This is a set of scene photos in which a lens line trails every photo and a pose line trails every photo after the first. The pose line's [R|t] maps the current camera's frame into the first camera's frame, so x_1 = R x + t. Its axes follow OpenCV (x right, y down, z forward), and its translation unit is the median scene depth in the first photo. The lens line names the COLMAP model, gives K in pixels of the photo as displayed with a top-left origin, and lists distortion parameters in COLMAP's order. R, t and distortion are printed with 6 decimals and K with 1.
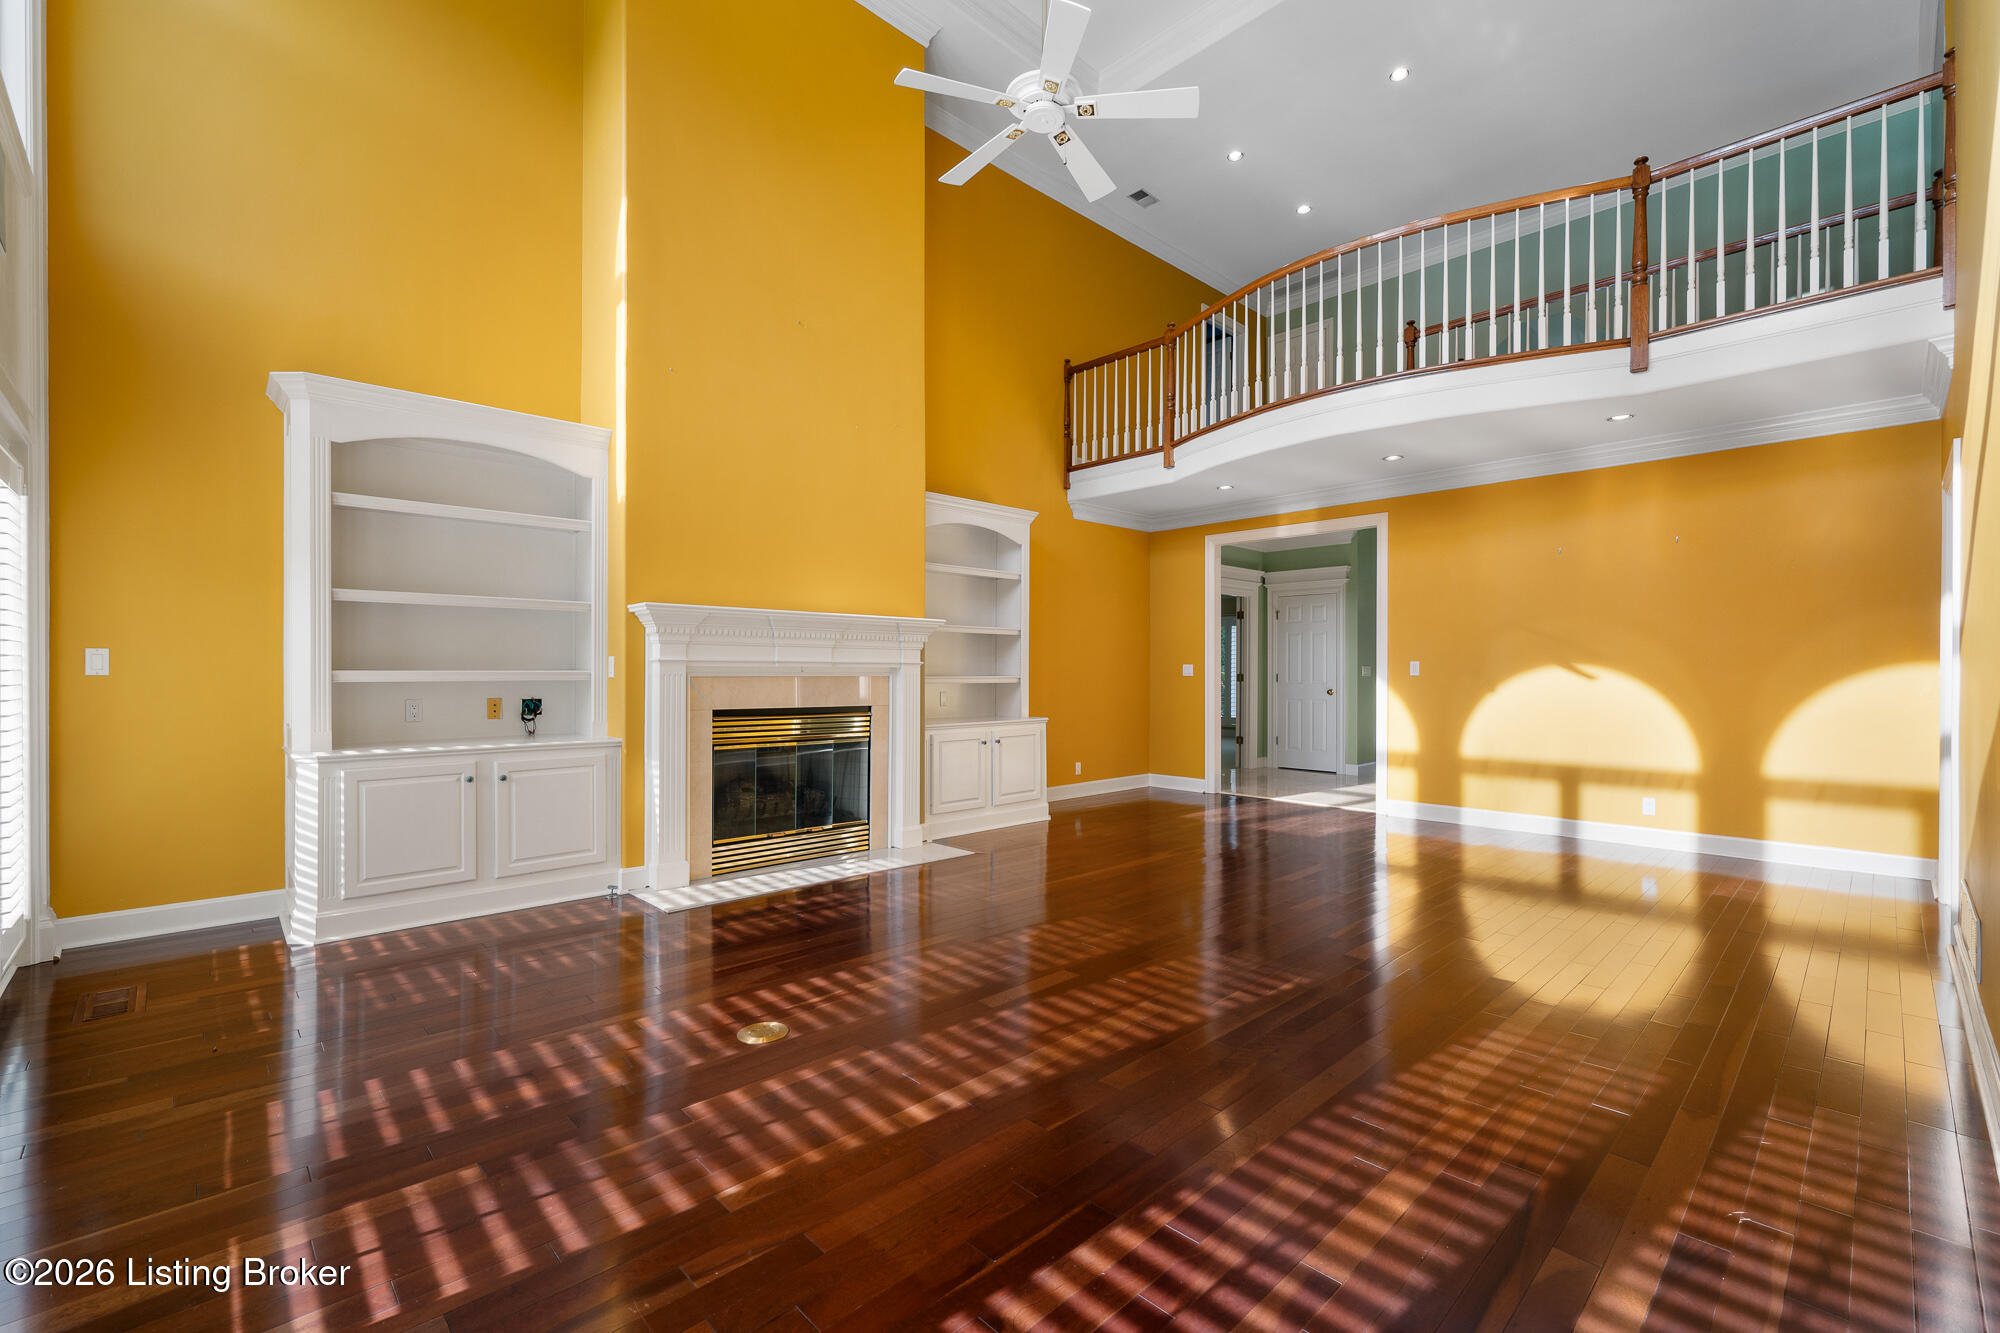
lens RADIAL K [[856.5, 0, 995.2], [0, 856.5, 666.0], [0, 0, 1]] dist [0.000731, 0.000403]
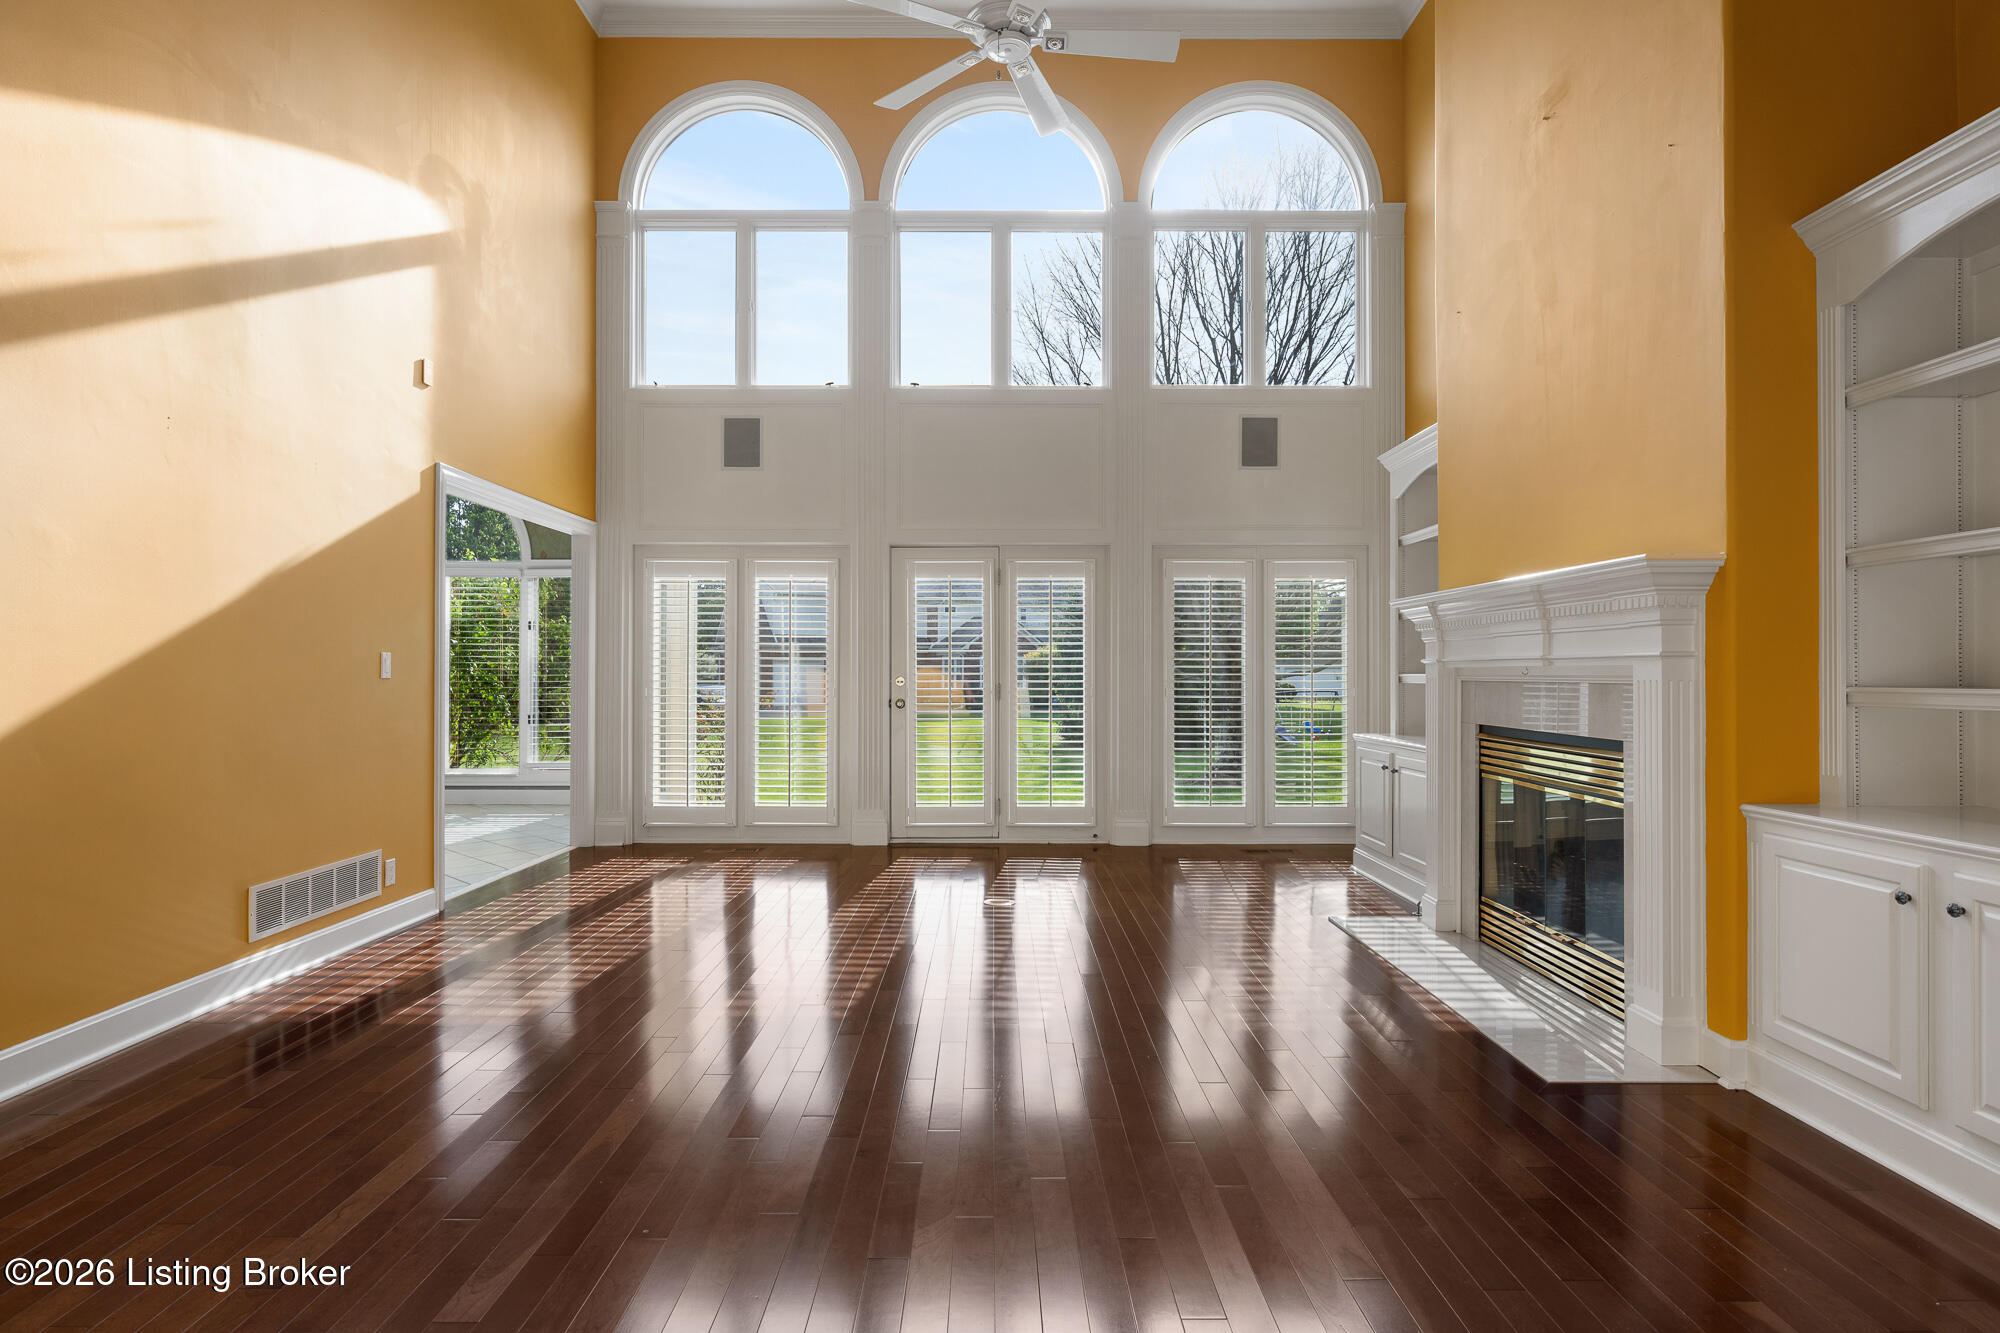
lens RADIAL K [[1068.2, 0, 1003.4], [0, 1068.2, 663.6], [0, 0, 1]] dist [0.004736, 0.000486]
pose [[-0.681386, -0.009344, -0.731864, 0.588550], [0.002279, 0.999887, -0.014888, 0.009617], [0.731920, -0.011813, -0.681288, 1.195107]]
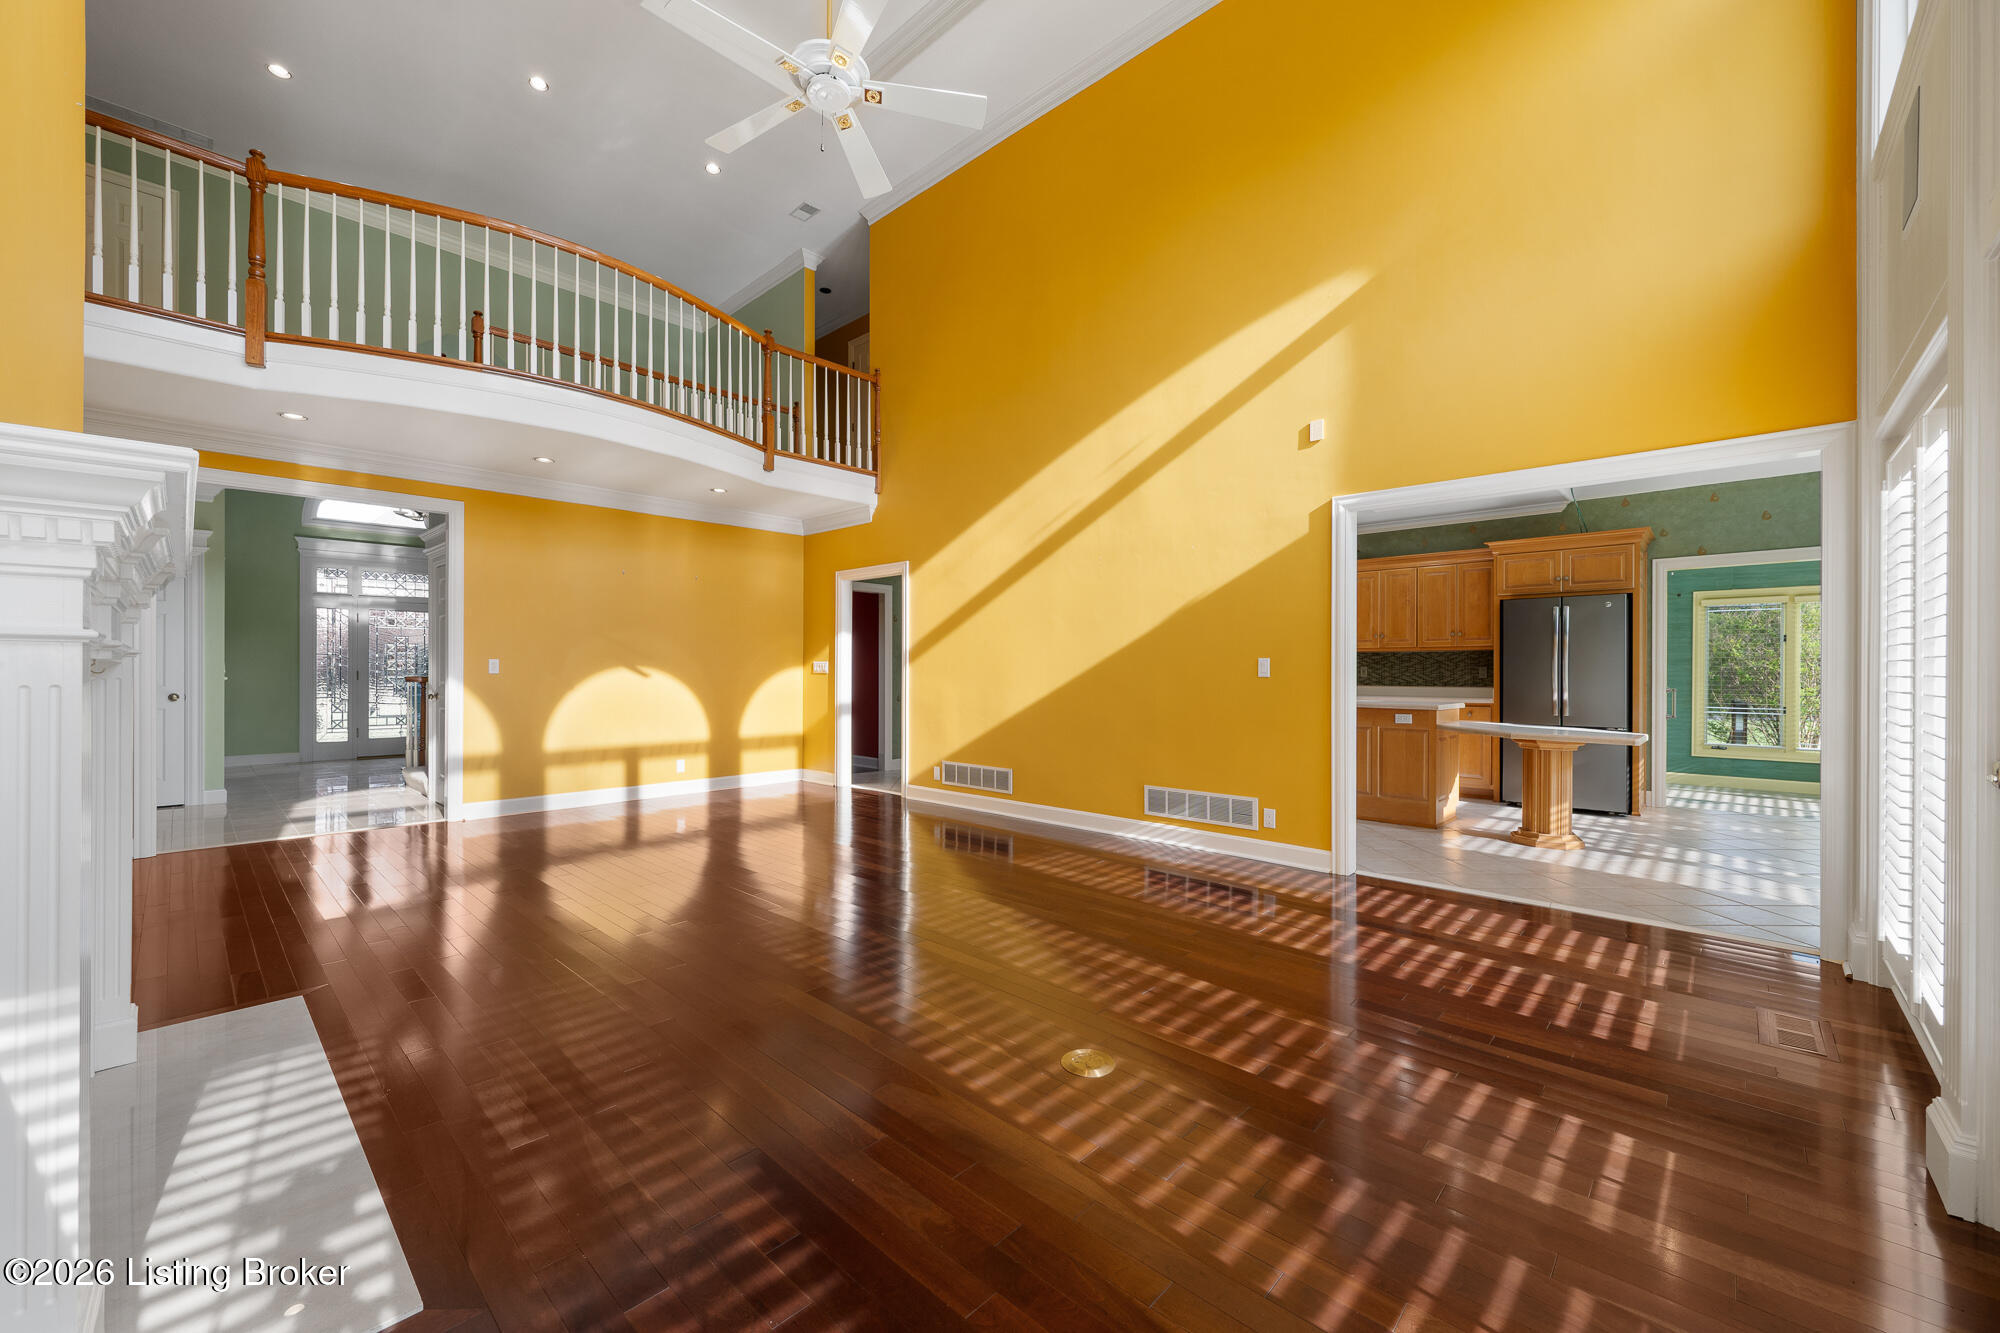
lens RADIAL K [[779.6, 0, 996.7], [0, 779.6, 675.4], [0, 0, 1]] dist [-0.005803, -0.000135]
pose [[-0.051714, -0.008676, 0.998624, -0.558990], [-0.008093, 0.999933, 0.008268, 0.001404], [-0.998629, -0.007655, -0.051780, 0.583007]]
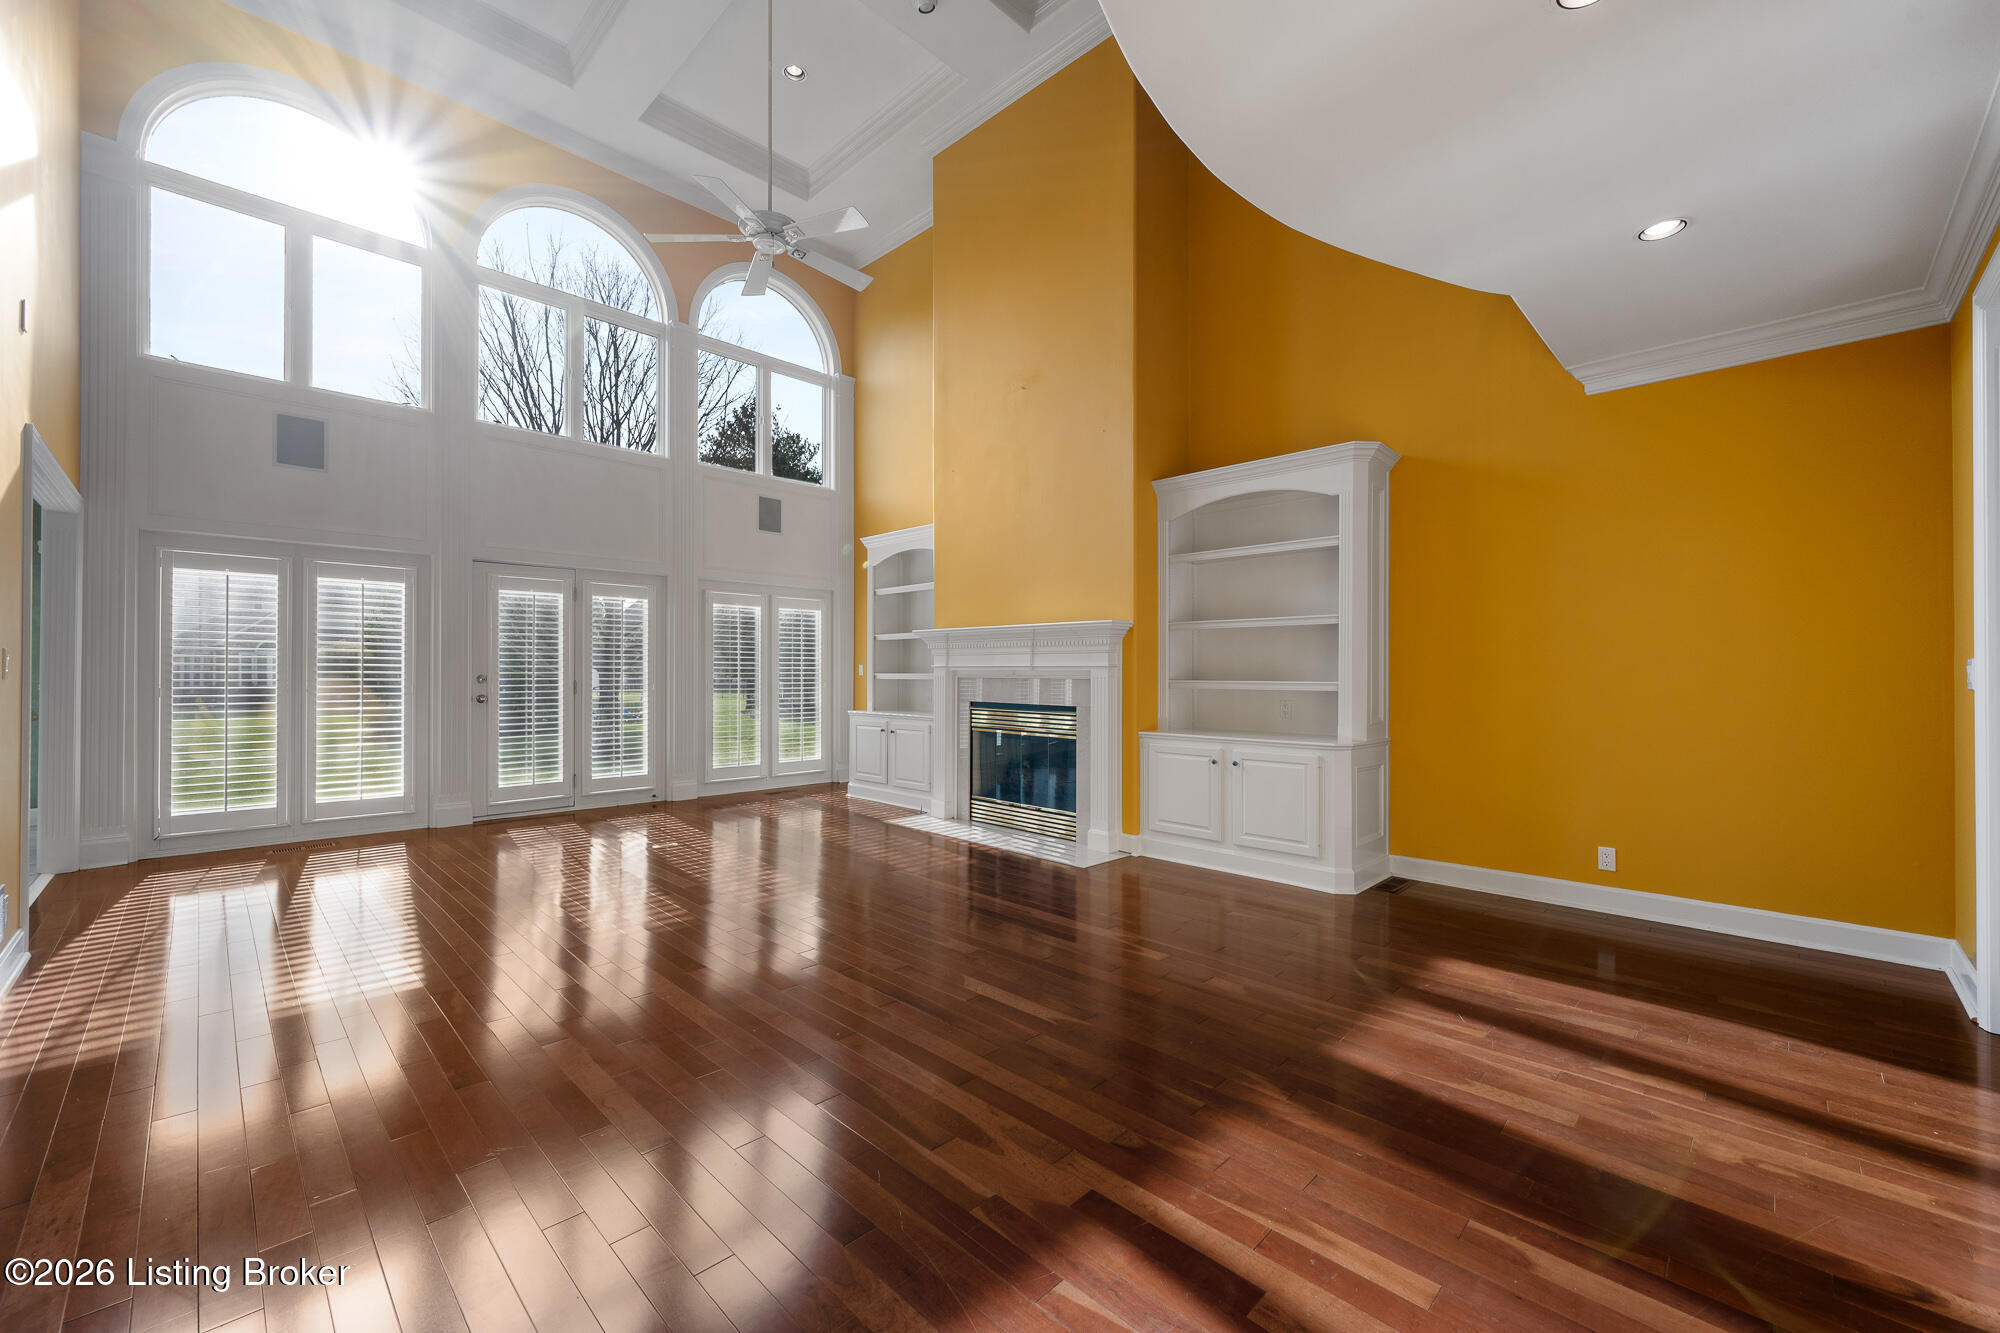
lens RADIAL K [[791.6, 0, 1003.6], [0, 791.6, 667.3], [0, 0, 1]] dist [0.015875, -0.000004]
pose [[0.032586, -0.009580, -0.999423, 0.858705], [0.002931, 0.999951, -0.009489, 0.007139], [0.999465, -0.002620, 0.032612, 0.901749]]
